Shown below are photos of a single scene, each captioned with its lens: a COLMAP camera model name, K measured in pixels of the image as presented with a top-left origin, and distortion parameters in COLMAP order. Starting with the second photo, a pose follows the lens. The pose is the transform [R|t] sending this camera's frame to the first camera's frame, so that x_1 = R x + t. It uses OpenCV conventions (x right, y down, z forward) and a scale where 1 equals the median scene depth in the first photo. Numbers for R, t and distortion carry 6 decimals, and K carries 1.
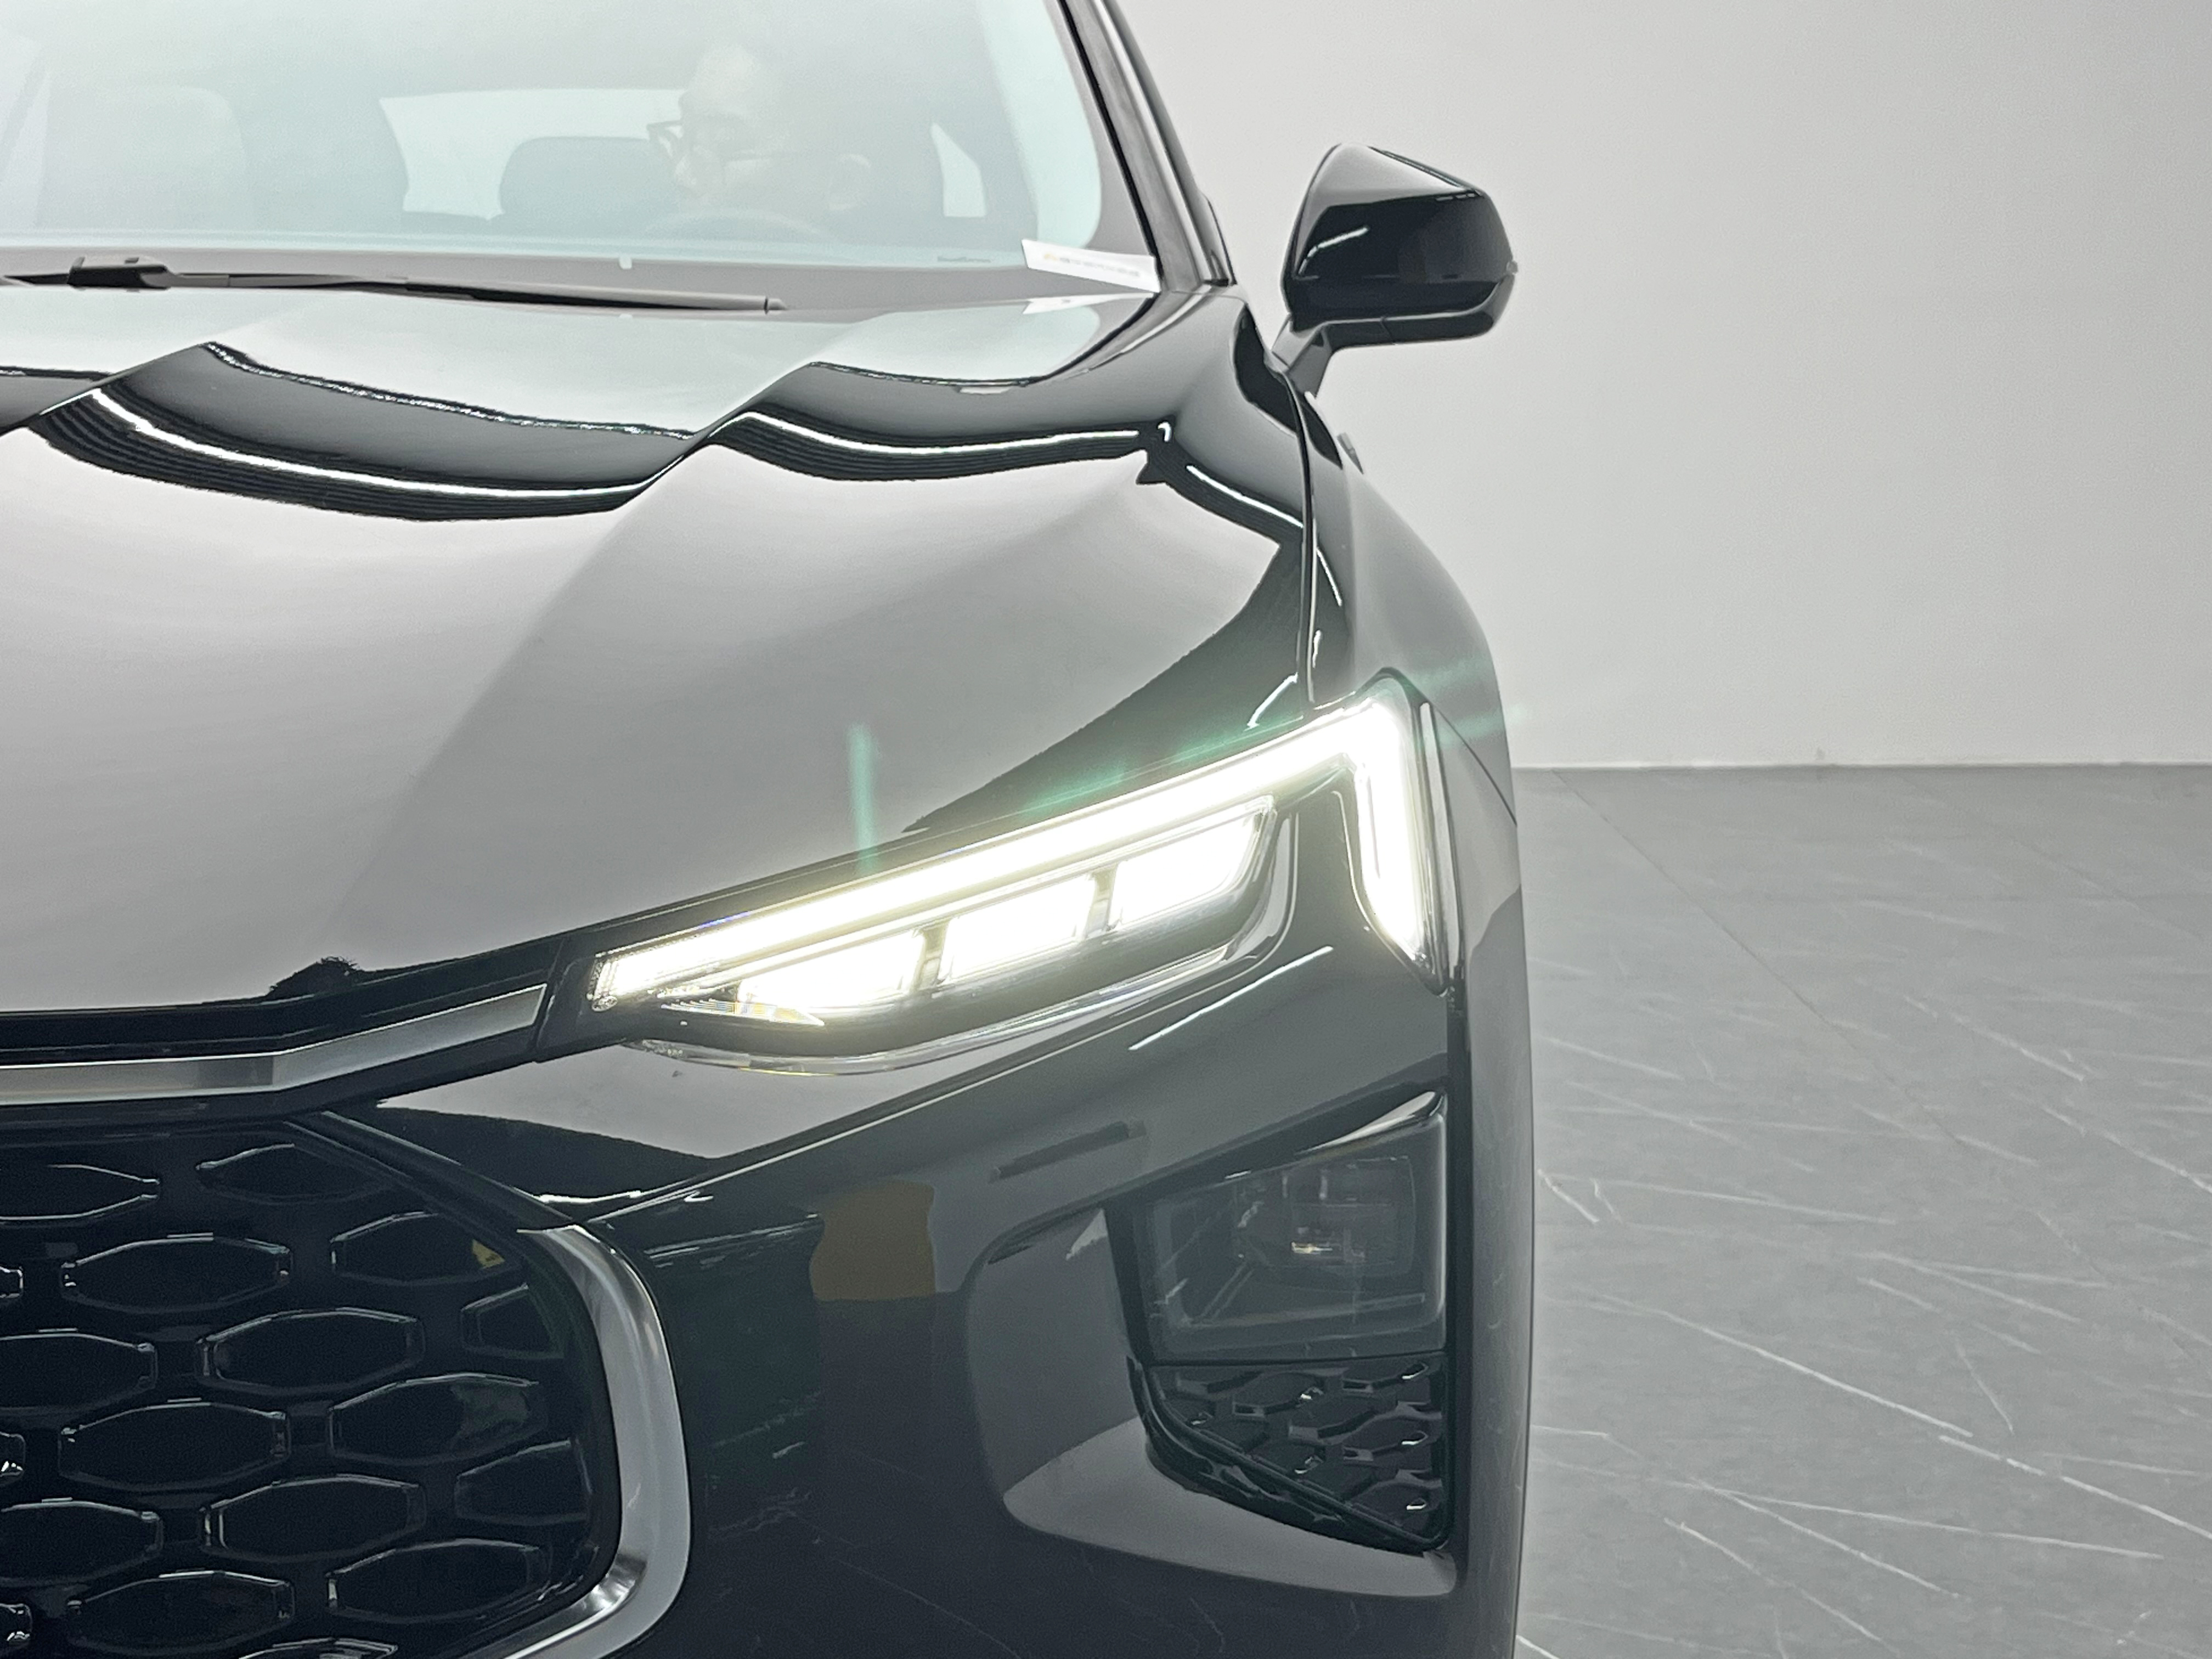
lens RADIAL K [[3502.1, 0, 1097.4], [0, 3502.1, 822.4], [0, 0, 1]] dist [0.120888, 0.000000]
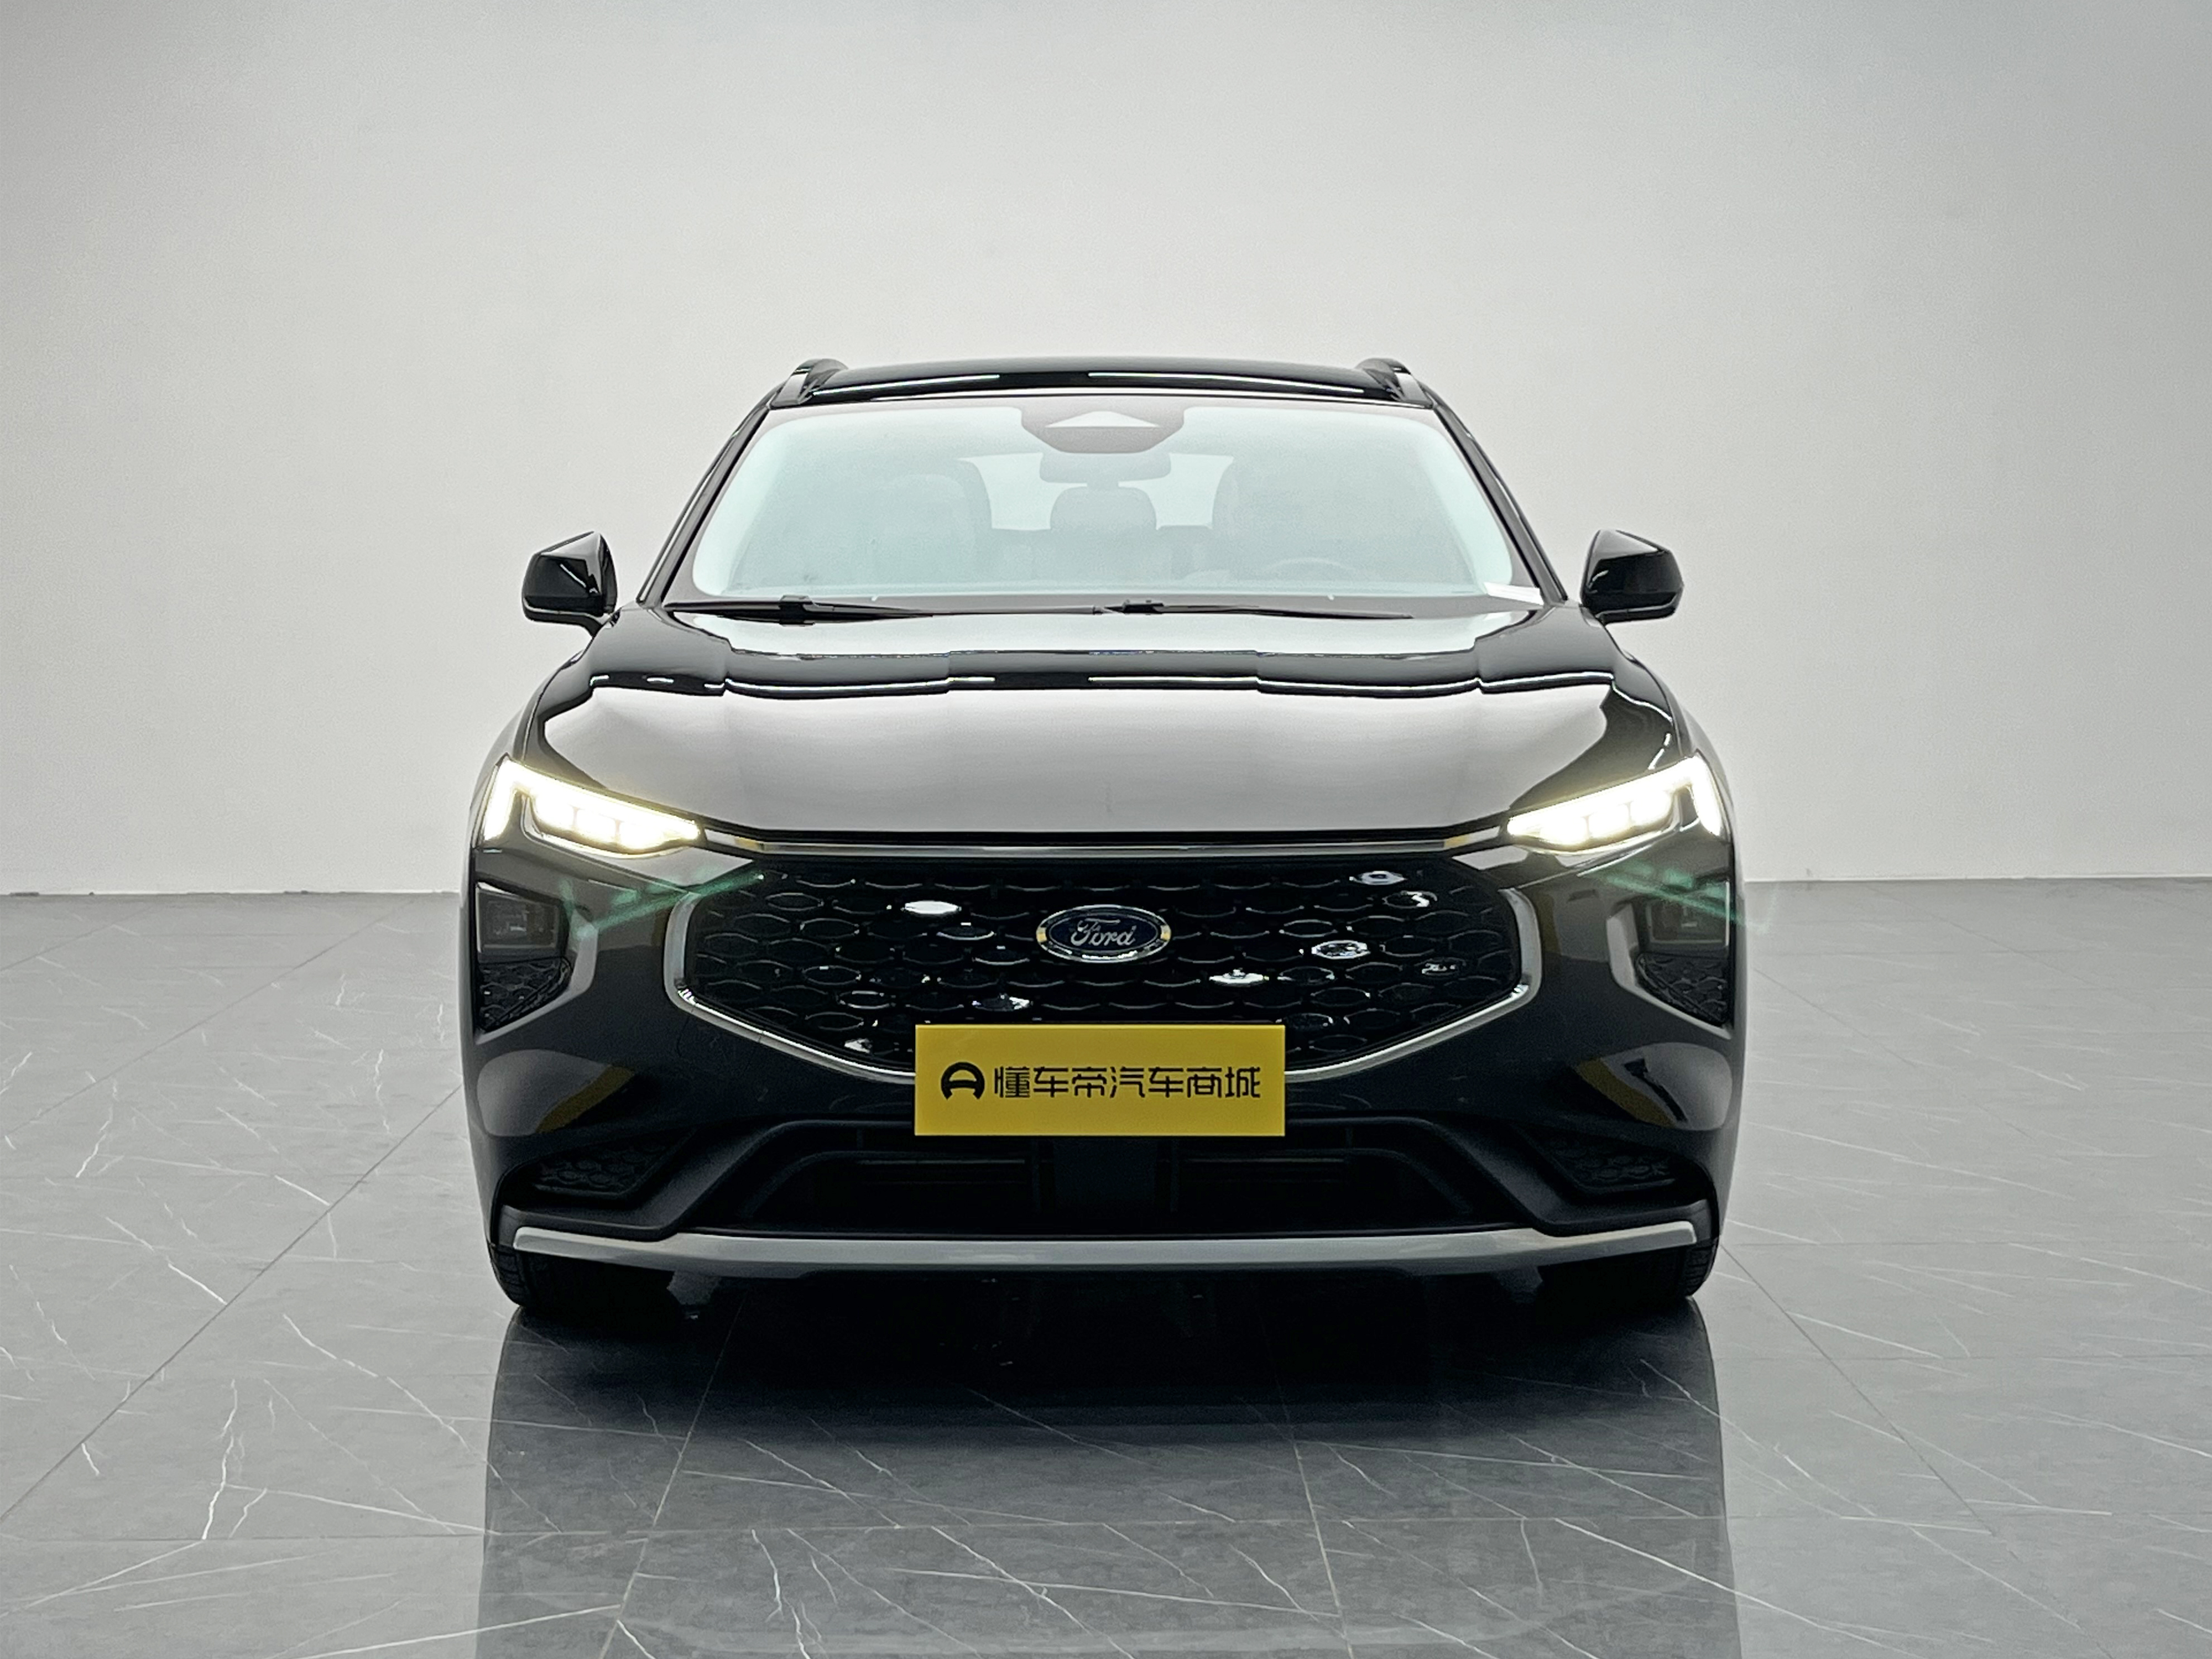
lens RADIAL K [[3502.1, 0, 1130.4], [0, 3502.1, 783.8], [0, 0, 1]] dist [0.120888, 0.000000]
pose [[0.999819, -0.005951, 0.018060, -0.316228], [0.007094, 0.997932, -0.063887, 0.120846], [-0.017642, 0.064004, 0.997794, -1.384129]]
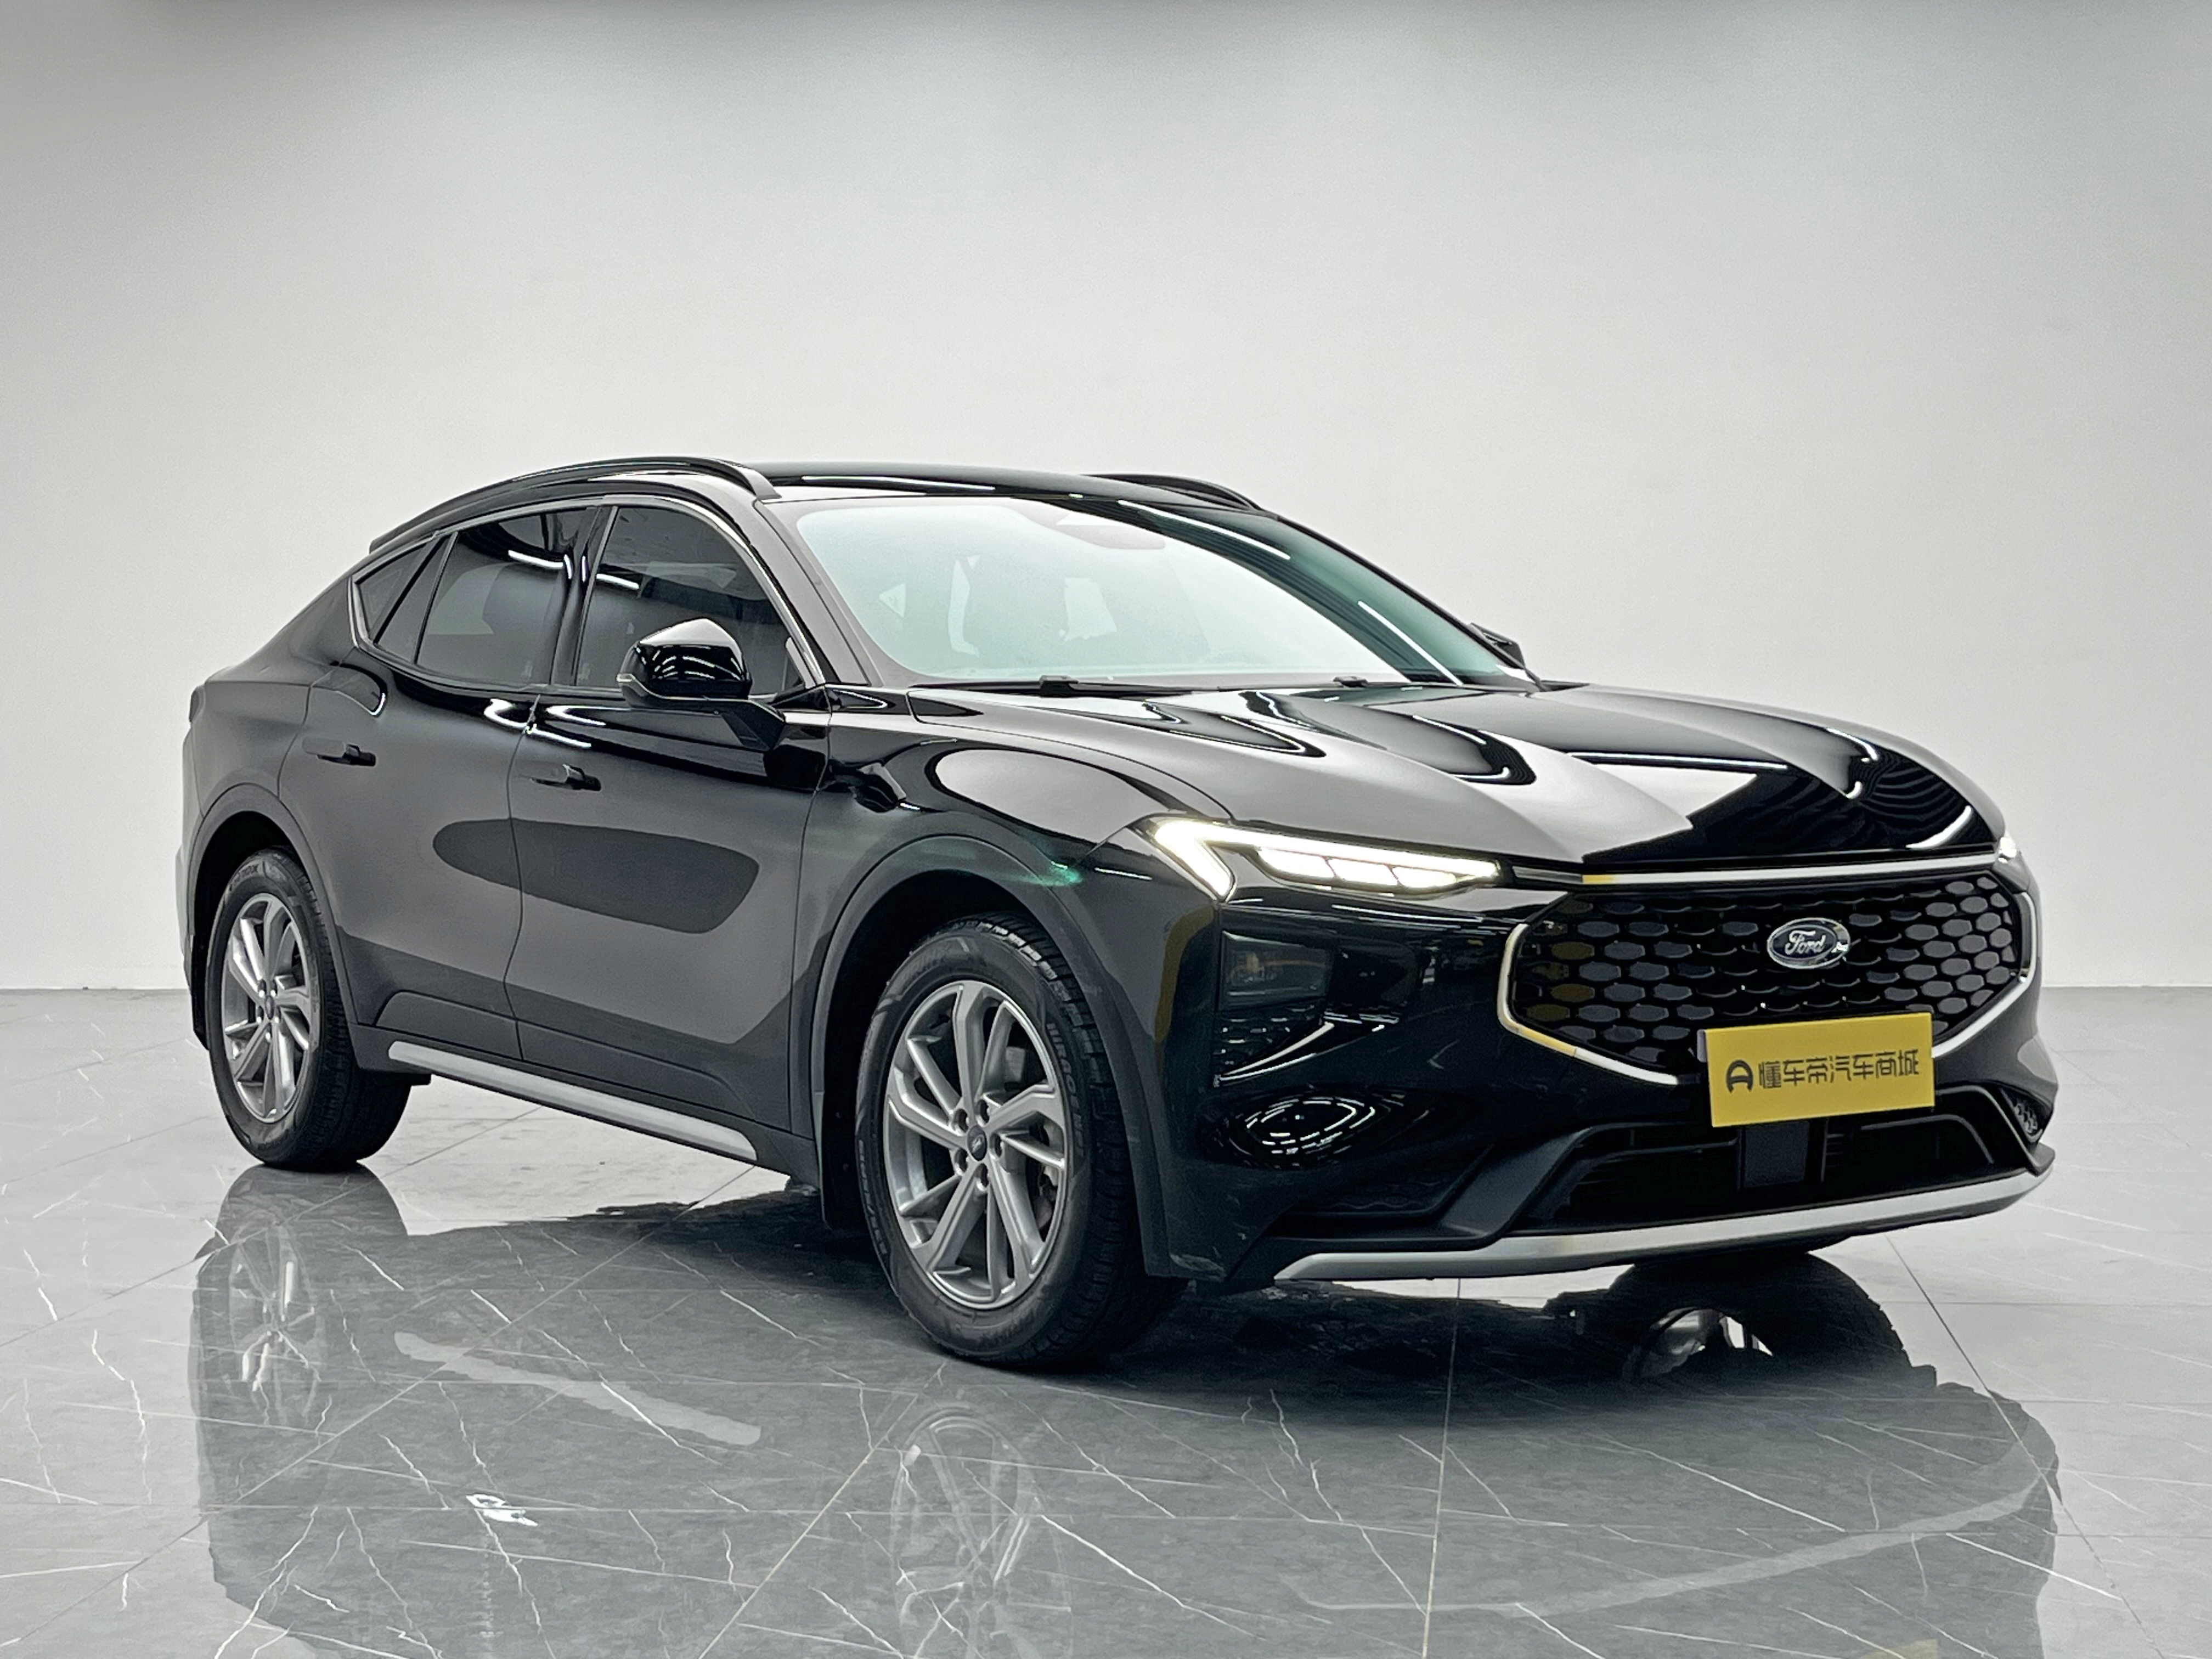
lens RADIAL K [[3502.1, 0, 1101.1], [0, 3502.1, 831.8], [0, 0, 1]] dist [0.120888, 0.000000]
pose [[0.826089, -0.035665, 0.562411, -1.891044], [0.087423, 0.994024, -0.065373, 0.116836], [-0.556718, 0.103172, 0.824270, -1.079052]]
